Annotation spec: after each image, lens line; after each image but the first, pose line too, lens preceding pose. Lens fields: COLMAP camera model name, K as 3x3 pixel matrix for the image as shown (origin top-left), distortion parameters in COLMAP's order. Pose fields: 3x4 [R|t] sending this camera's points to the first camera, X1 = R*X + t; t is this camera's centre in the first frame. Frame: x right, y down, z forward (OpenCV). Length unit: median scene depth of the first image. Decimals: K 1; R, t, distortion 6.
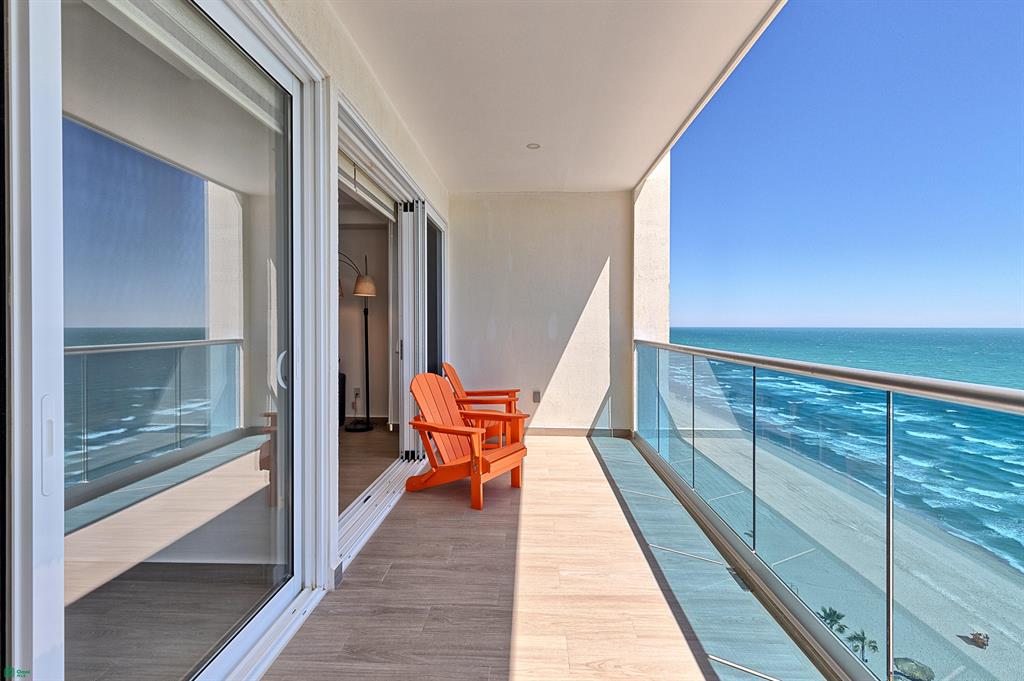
lens RADIAL K [[470.7, 0, 512.3], [0, 470.7, 331.6], [0, 0, 1]] dist [0.001196, 0.000274]
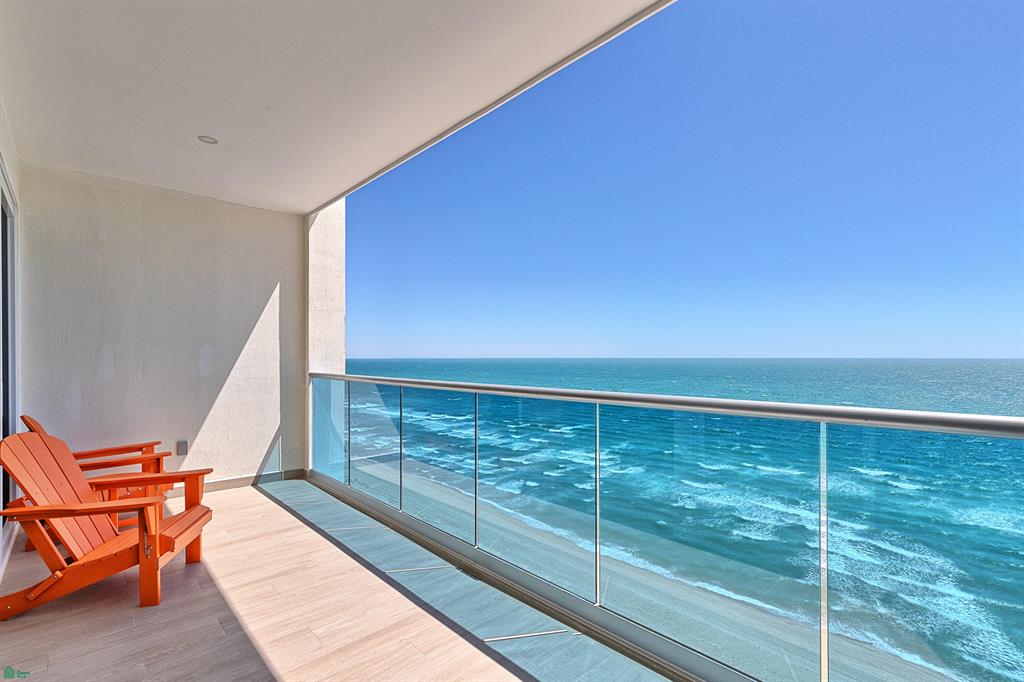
lens RADIAL K [[470.7, 0, 509.3], [0, 470.7, 360.3], [0, 0, 1]] dist [0.001196, 0.000274]
pose [[0.706755, -0.007800, 0.707415, -0.169854], [0.012267, 0.999924, -0.001229, -0.003436], [-0.707352, 0.009547, 0.706797, 0.055768]]
